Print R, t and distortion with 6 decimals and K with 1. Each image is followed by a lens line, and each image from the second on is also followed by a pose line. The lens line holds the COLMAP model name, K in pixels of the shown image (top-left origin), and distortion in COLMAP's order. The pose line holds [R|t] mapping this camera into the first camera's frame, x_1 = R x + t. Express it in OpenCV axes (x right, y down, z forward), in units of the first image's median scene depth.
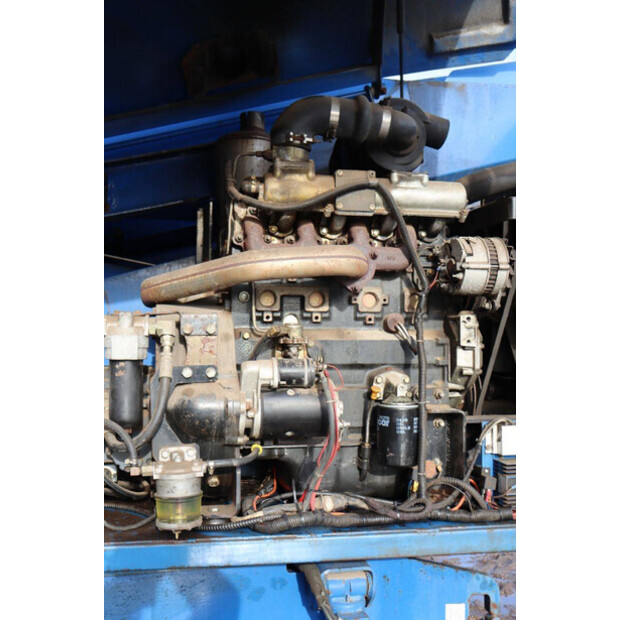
lens RADIAL K [[721.3, 0, 310.0], [0, 721.3, 310.0], [0, 0, 1]] dist [-0.025756, 0.004323]
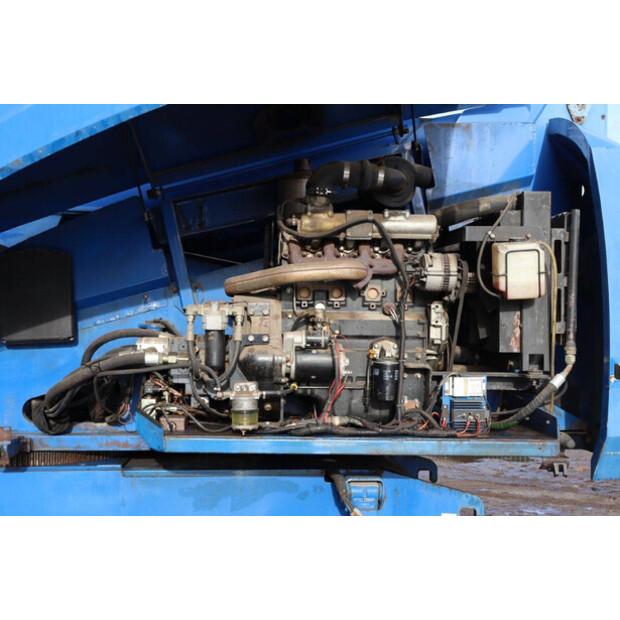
lens RADIAL K [[880.6, 0, 310.0], [0, 880.6, 310.0], [0, 0, 1]] dist [0.033906, 0.024621]
pose [[0.989326, 0.010561, -0.145336, 0.233381], [-0.006010, 0.999479, 0.031712, -0.038924], [0.145596, -0.030500, 0.988874, -0.888483]]
